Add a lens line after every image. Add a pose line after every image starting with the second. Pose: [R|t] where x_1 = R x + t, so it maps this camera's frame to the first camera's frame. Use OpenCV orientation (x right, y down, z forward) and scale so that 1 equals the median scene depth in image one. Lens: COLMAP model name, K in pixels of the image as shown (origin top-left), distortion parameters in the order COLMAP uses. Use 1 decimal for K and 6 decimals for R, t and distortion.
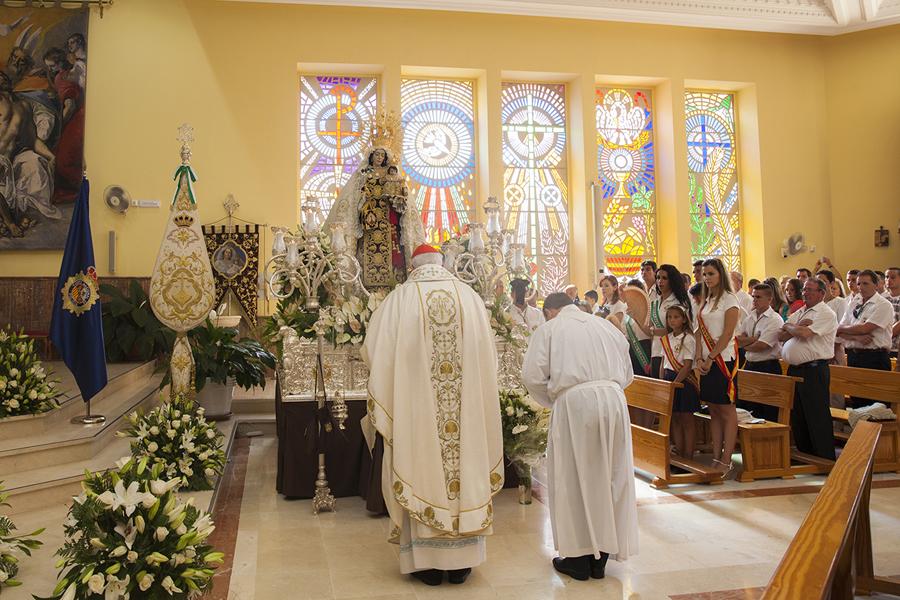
lens RADIAL K [[726.1, 0, 389.5], [0, 726.1, 253.5], [0, 0, 1]] dist [-0.101086, 0.125248]
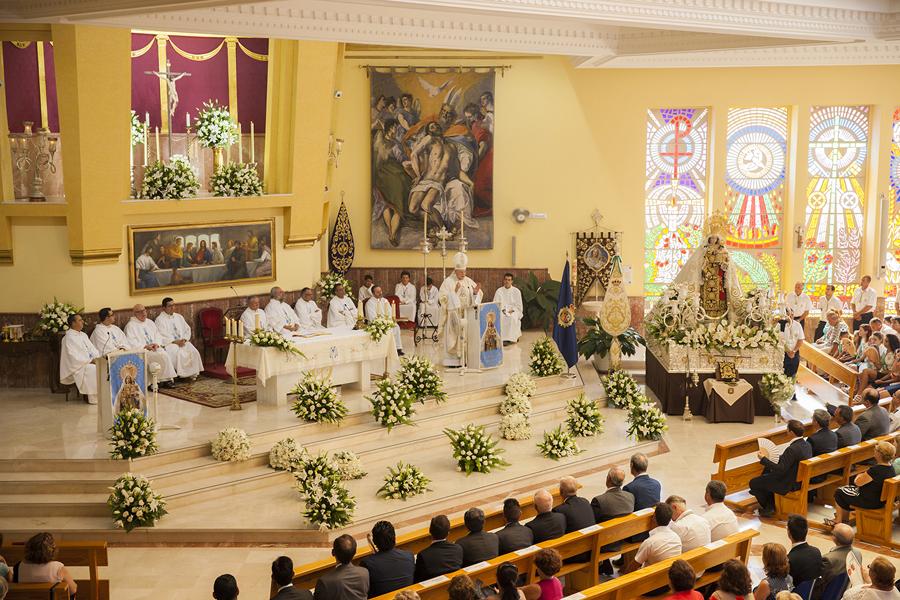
lens RADIAL K [[1319.8, 0, 438.0], [0, 1319.8, 305.6], [0, 0, 1]] dist [0.115665, 0.000000]
pose [[0.983908, 0.034670, -0.175279, -0.070726], [0.002727, 0.977965, 0.208752, -0.441265], [0.178655, -0.205870, 0.962133, -1.562953]]
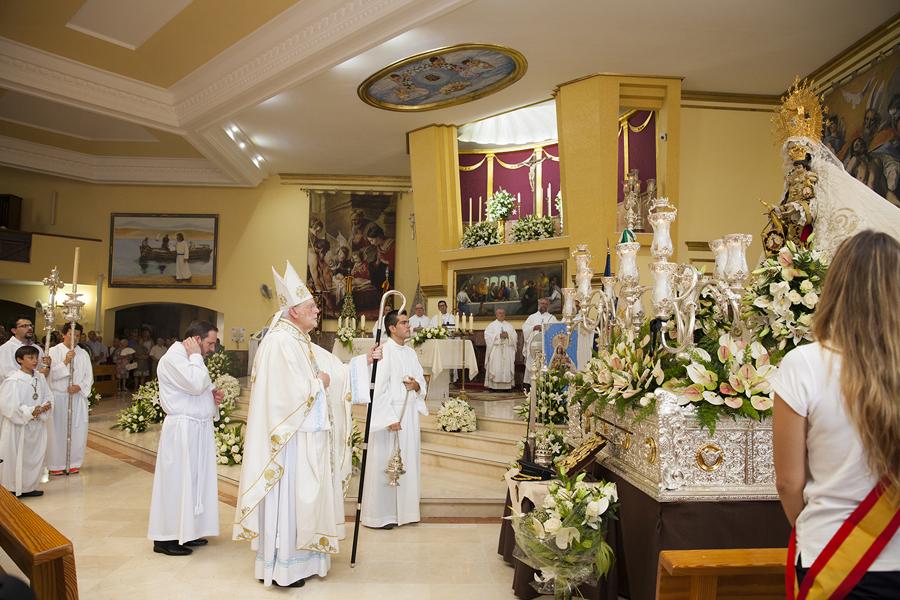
lens RADIAL K [[581.5, 0, 459.5], [0, 581.5, 308.4], [0, 0, 1]] dist [-0.072133, 0.014824]
pose [[-0.088830, -0.041647, -0.995176, 0.338060], [0.064822, 0.996766, -0.047499, 0.003667], [0.993935, -0.068729, -0.085843, 0.446703]]
